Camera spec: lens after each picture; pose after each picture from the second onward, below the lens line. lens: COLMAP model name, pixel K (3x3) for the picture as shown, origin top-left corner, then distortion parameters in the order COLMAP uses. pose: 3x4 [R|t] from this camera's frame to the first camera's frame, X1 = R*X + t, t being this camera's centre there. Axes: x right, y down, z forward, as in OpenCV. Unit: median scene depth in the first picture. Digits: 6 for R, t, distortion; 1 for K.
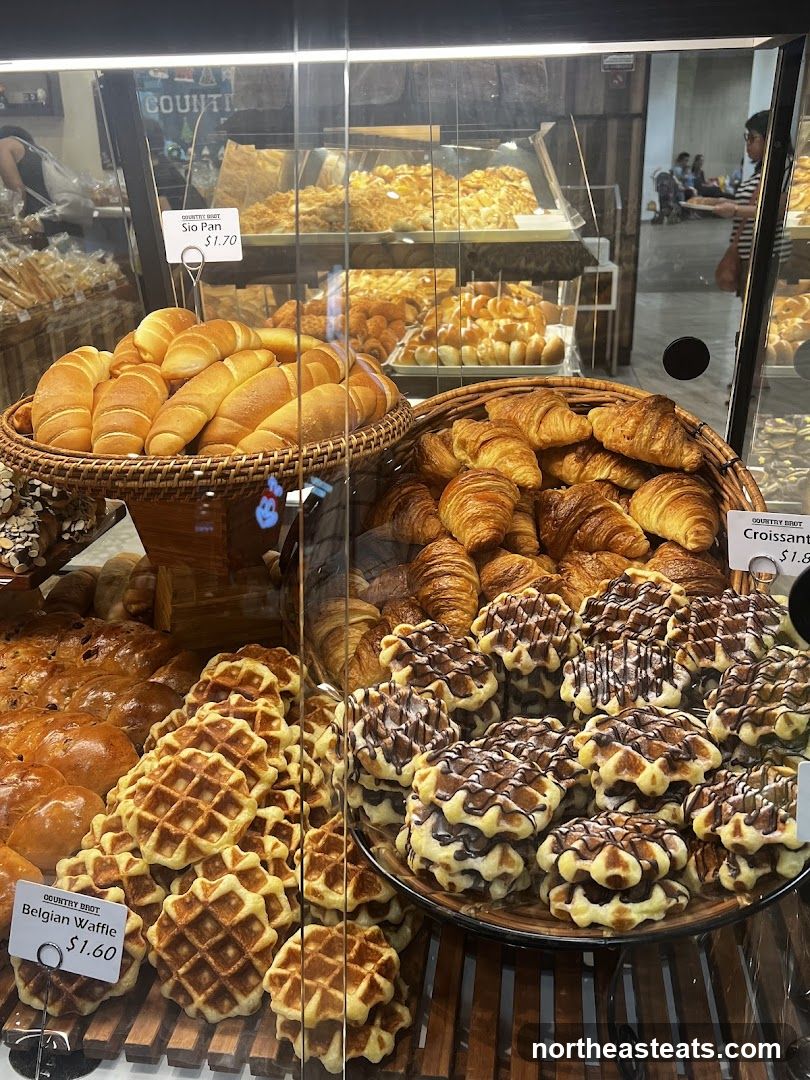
lens RADIAL K [[992.6, 0, 405.3], [0, 992.6, 544.4], [0, 0, 1]] dist [0.033629, 0.000000]
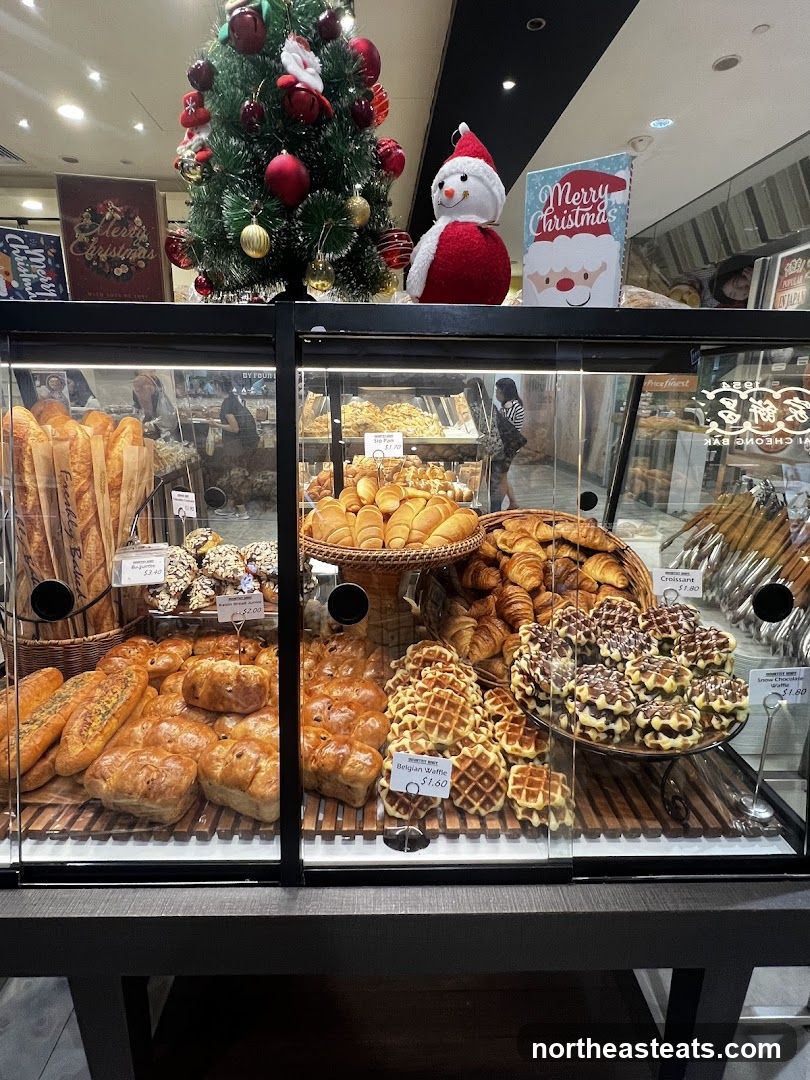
lens RADIAL K [[537.5, 0, 401.7], [0, 537.5, 541.1], [0, 0, 1]] dist [0.002333, -0.000077]
pose [[0.986848, -0.013994, 0.161045, -0.498872], [0.030352, 0.994568, -0.099565, 0.008999], [-0.158777, 0.103144, 0.981912, -0.135621]]
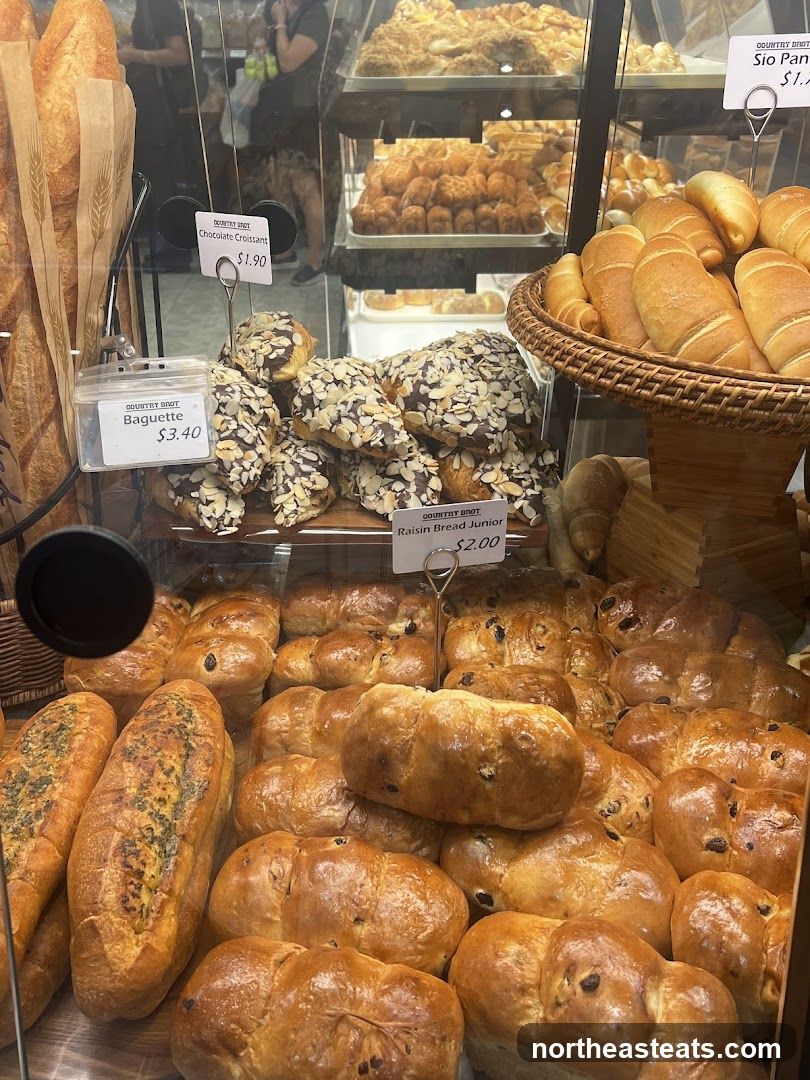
lens RADIAL K [[992.6, 0, 403.1], [0, 992.6, 537.3], [0, 0, 1]] dist [0.033629, 0.000000]
pose [[0.989464, -0.048769, 0.136318, -0.858928], [0.031456, 0.991482, 0.126386, -0.092415], [-0.141321, -0.120767, 0.982570, 0.357086]]
